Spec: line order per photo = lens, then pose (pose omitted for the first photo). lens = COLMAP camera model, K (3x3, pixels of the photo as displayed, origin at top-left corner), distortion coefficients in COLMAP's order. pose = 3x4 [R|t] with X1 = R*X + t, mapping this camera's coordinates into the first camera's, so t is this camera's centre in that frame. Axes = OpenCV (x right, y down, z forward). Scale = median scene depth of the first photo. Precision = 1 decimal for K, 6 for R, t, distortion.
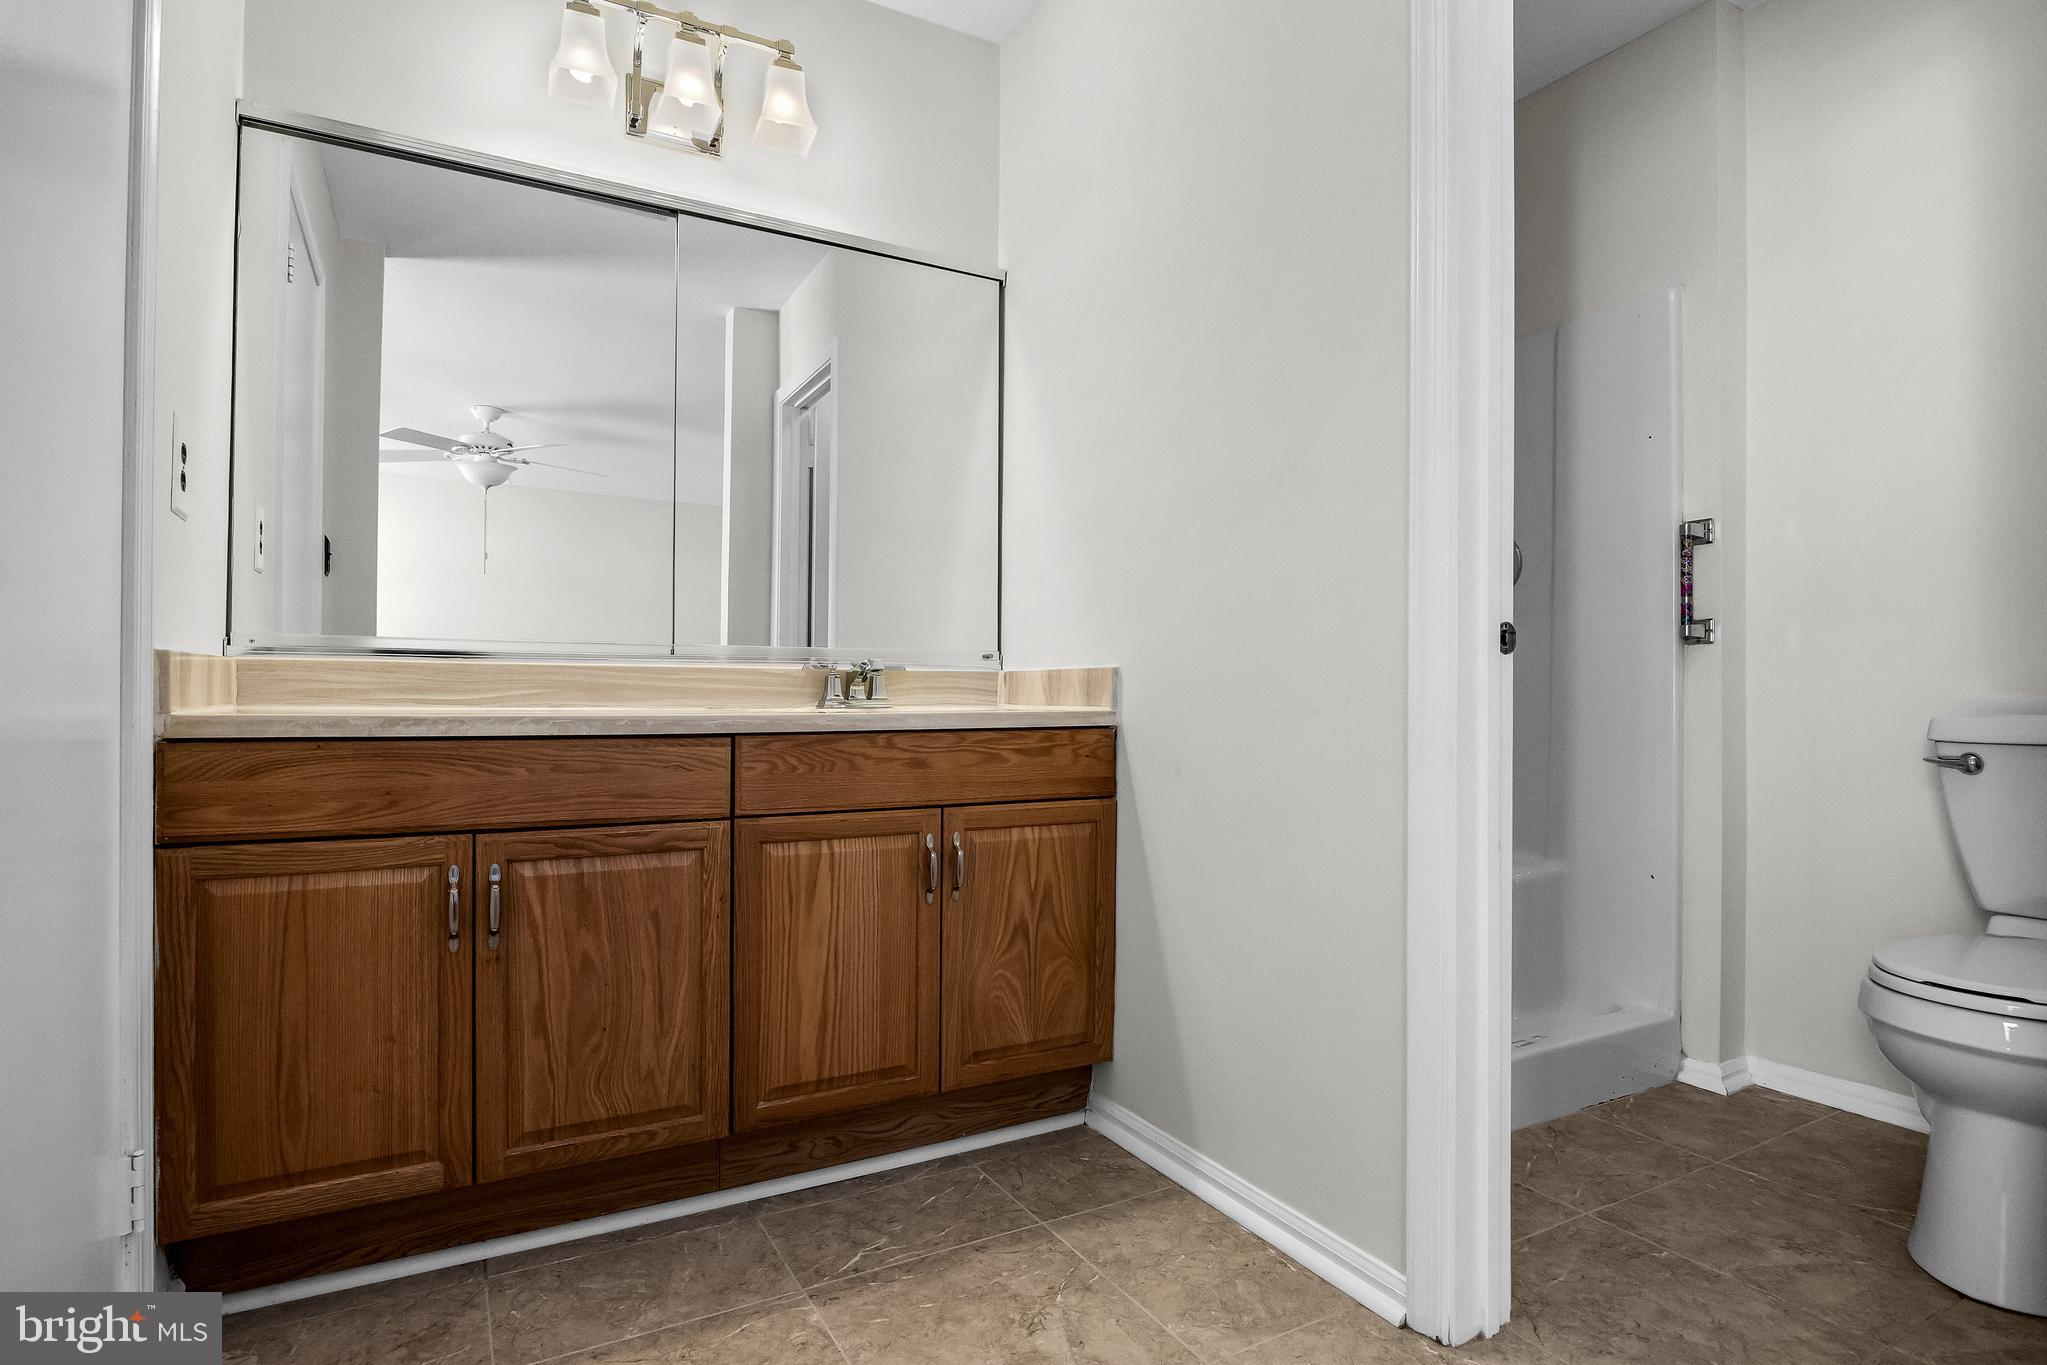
lens RADIAL K [[991.9, 0, 1022.4], [0, 991.9, 691.1], [0, 0, 1]] dist [0.000757, 0.001588]
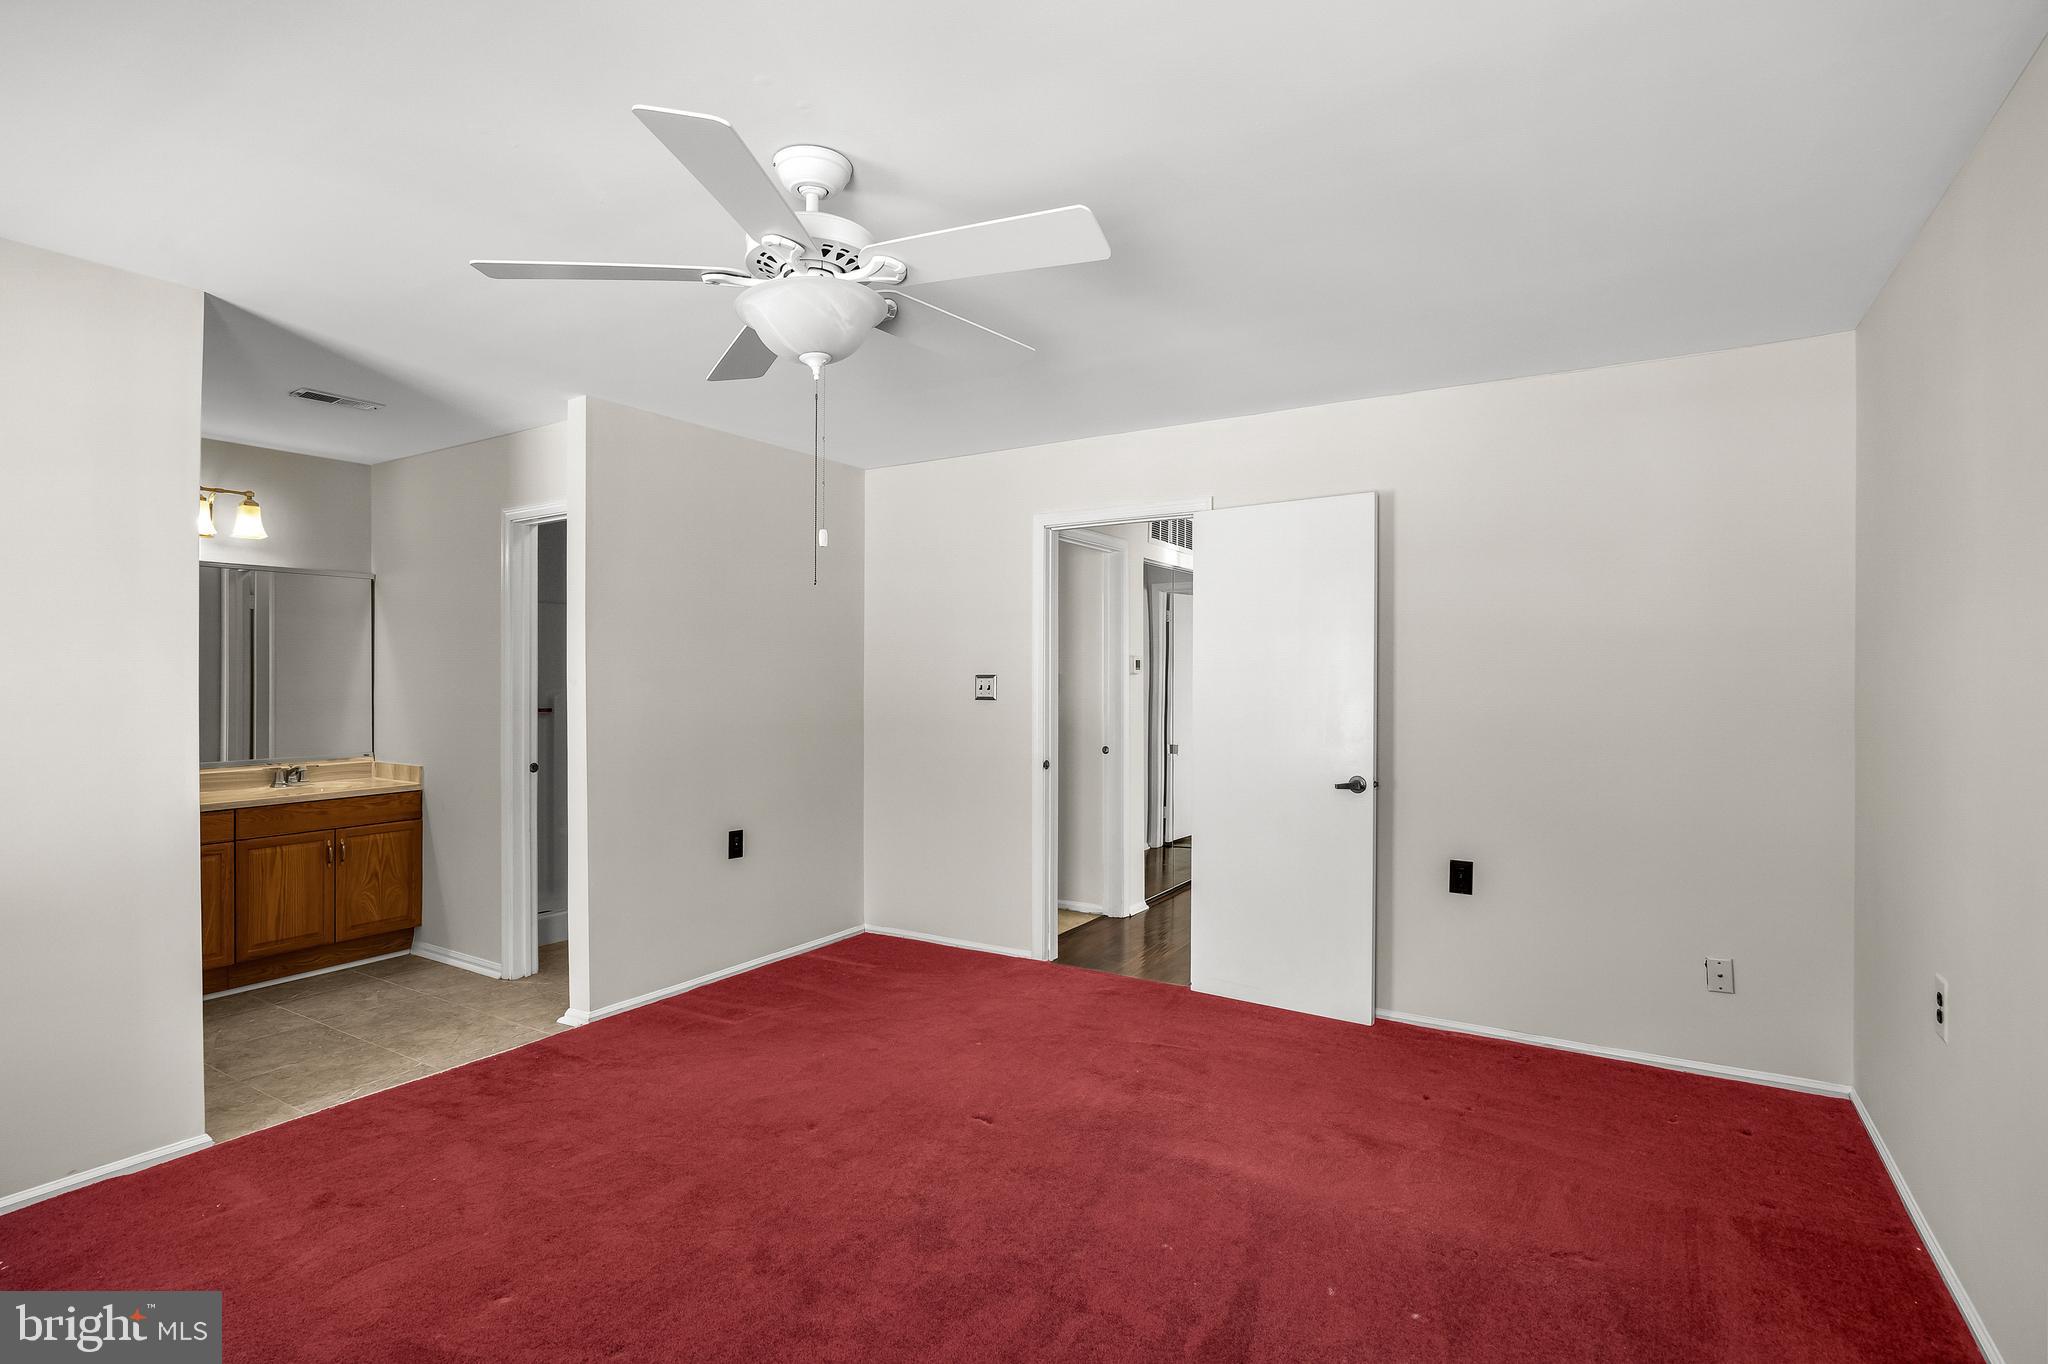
lens RADIAL K [[992.4, 0, 1020.8], [0, 992.4, 674.7], [0, 0, 1]] dist [0.000757, 0.001588]
pose [[0.889947, -0.007815, 0.455997, 0.310567], [0.001688, 0.999903, 0.013843, -0.297049], [-0.456061, -0.011550, 0.889874, -1.962224]]
